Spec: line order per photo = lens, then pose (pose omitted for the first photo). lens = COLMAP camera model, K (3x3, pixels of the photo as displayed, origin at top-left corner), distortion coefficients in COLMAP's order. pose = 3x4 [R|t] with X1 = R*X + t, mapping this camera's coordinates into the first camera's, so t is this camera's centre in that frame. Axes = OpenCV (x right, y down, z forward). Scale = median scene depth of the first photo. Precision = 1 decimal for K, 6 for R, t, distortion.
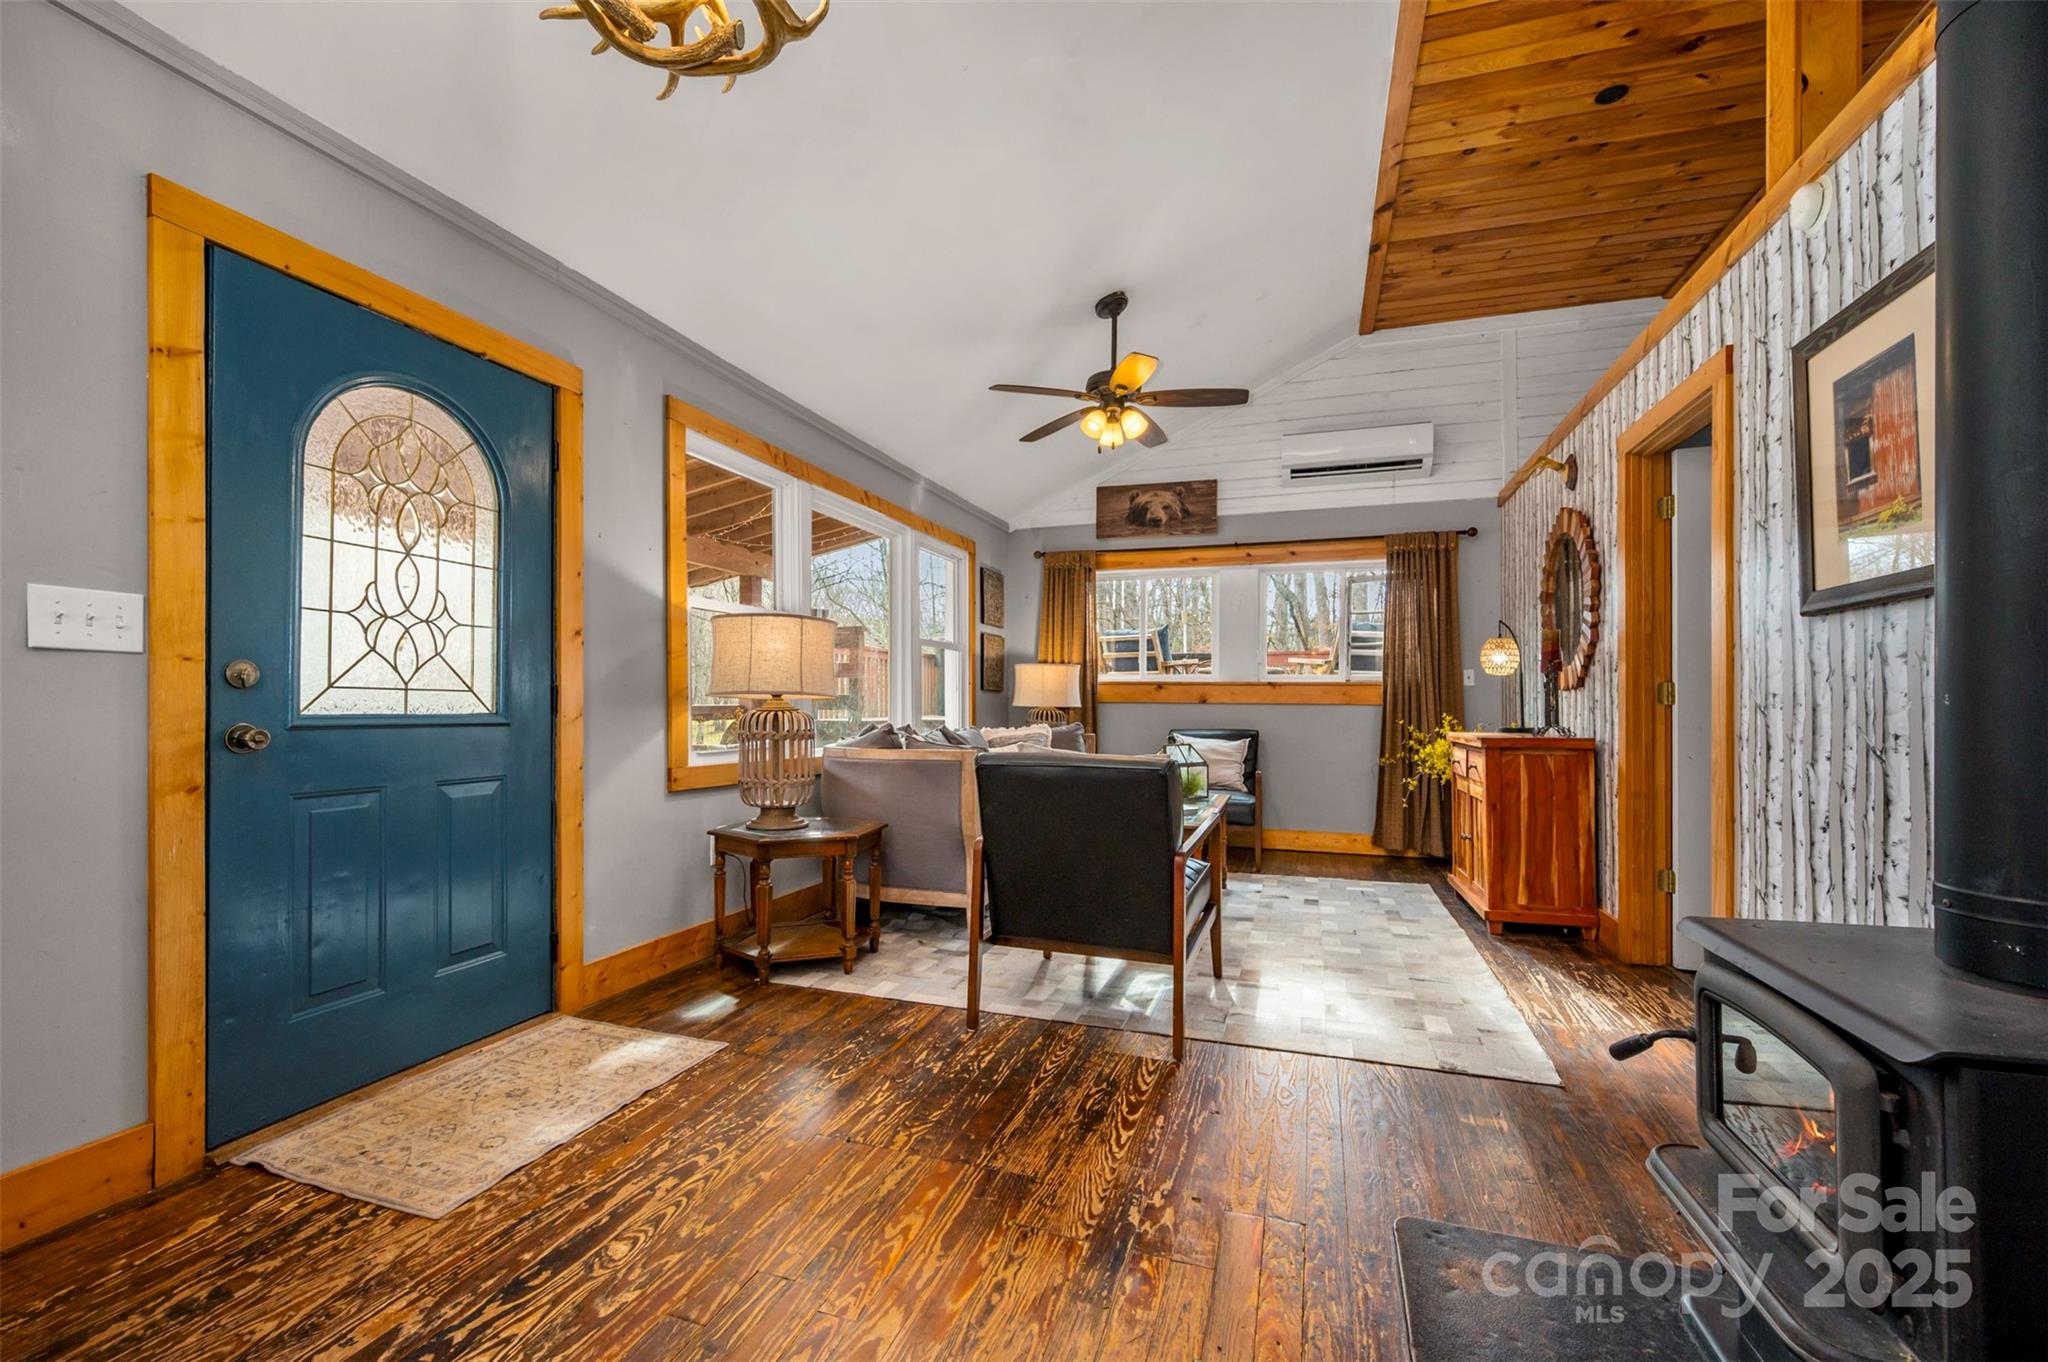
lens RADIAL K [[843.7, 0, 1022.8], [0, 843.7, 678.2], [0, 0, 1]] dist [0.000334, -0.000412]
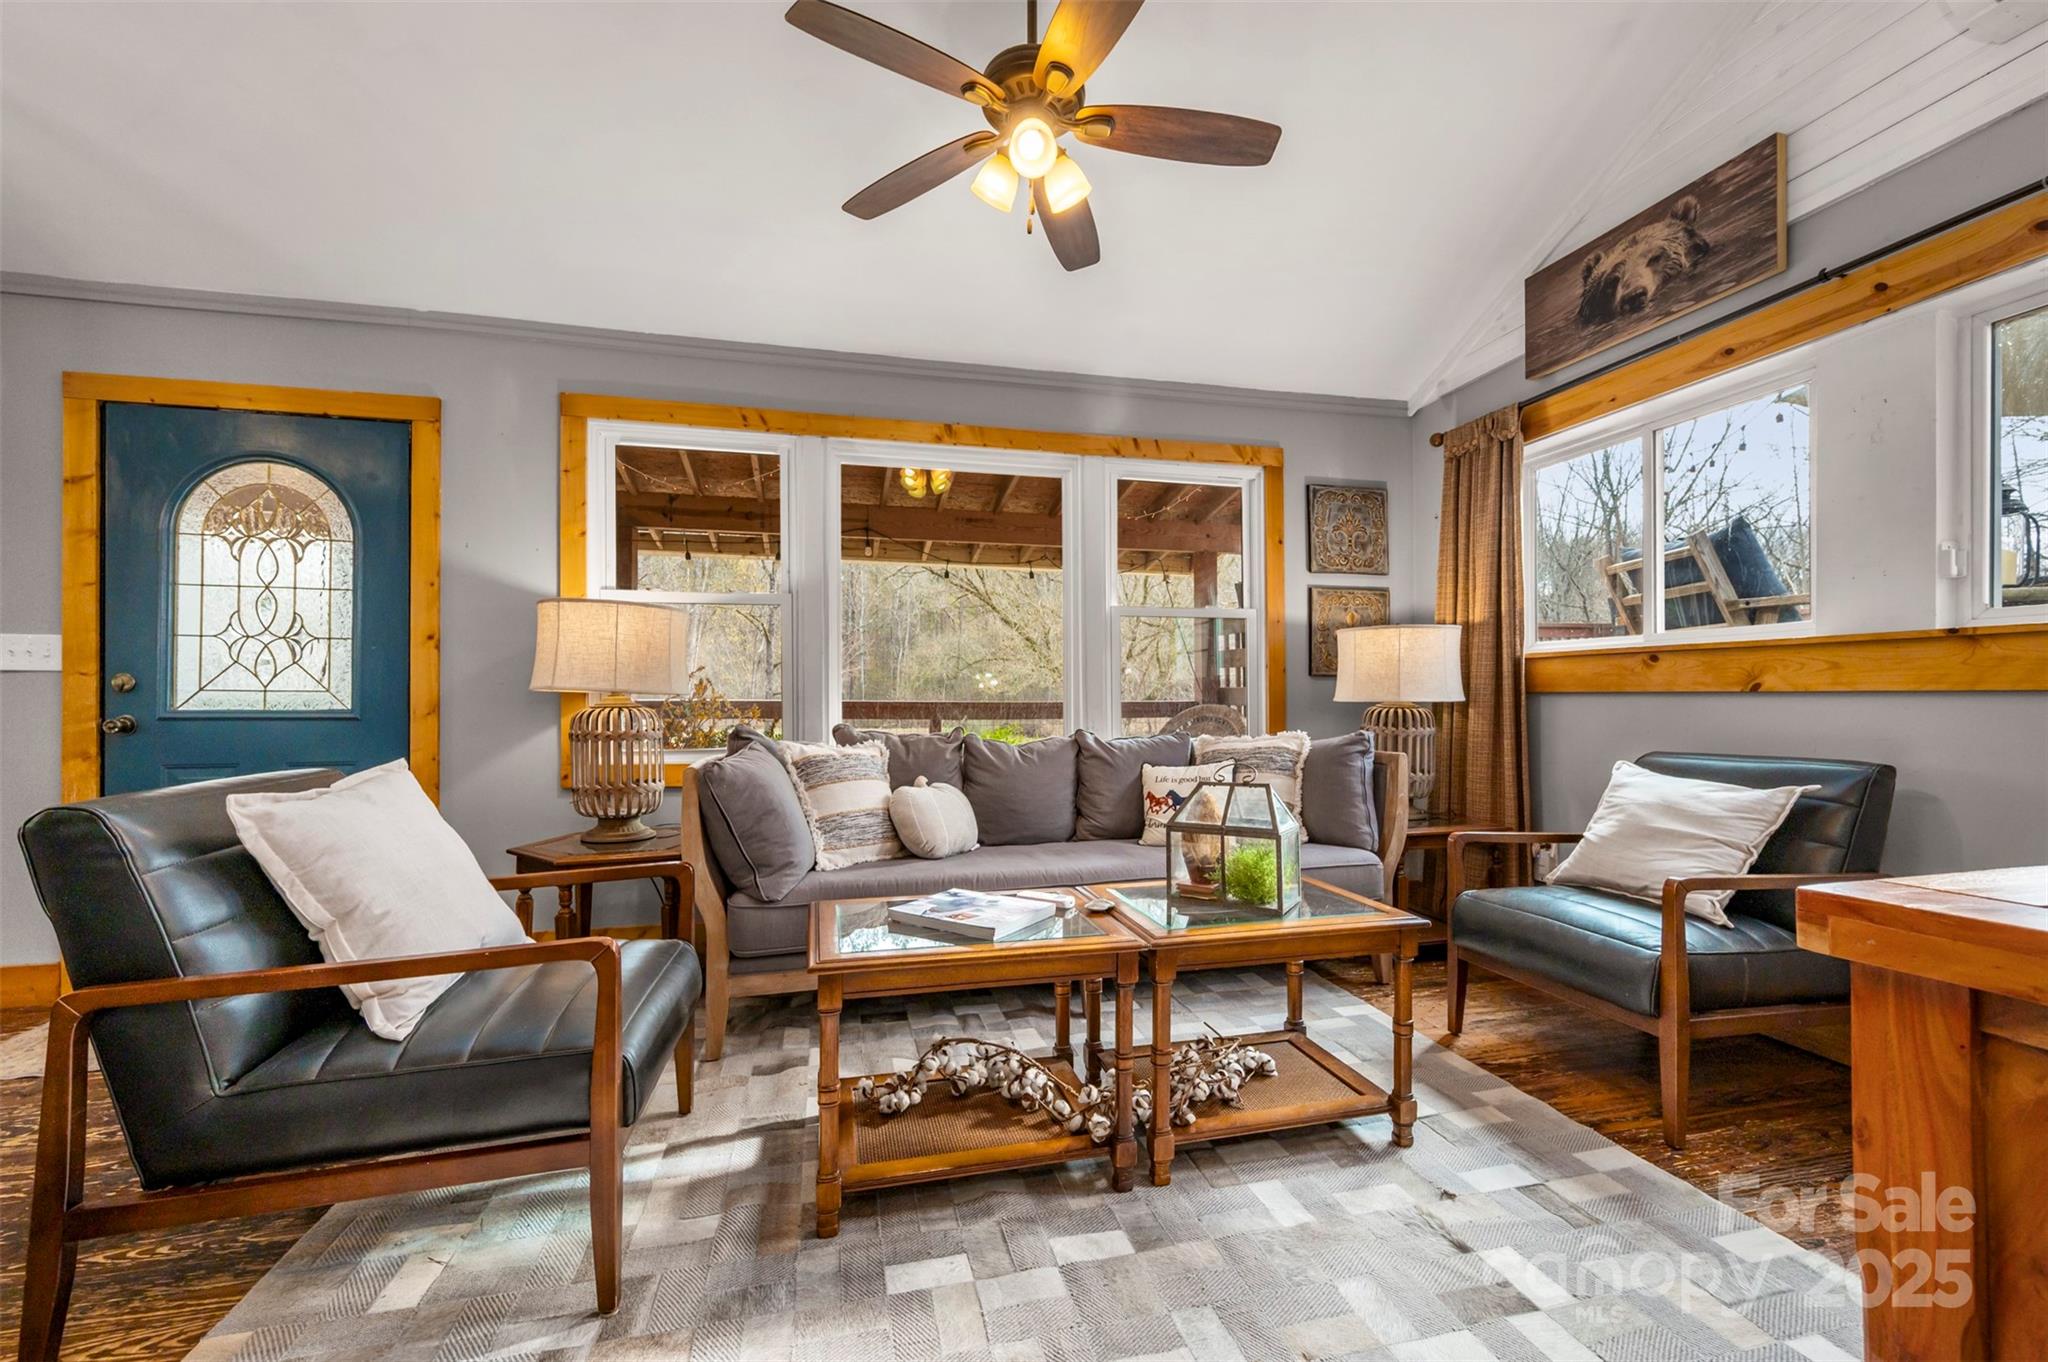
lens RADIAL K [[811.0, 0, 1027.6], [0, 811.0, 690.9], [0, 0, 1]] dist [0.001187, 0.000109]
pose [[0.541356, -0.010525, -0.840728, 0.902738], [0.030954, 0.999493, 0.007419, 0.037610], [0.840224, -0.030040, 0.541407, 1.227060]]
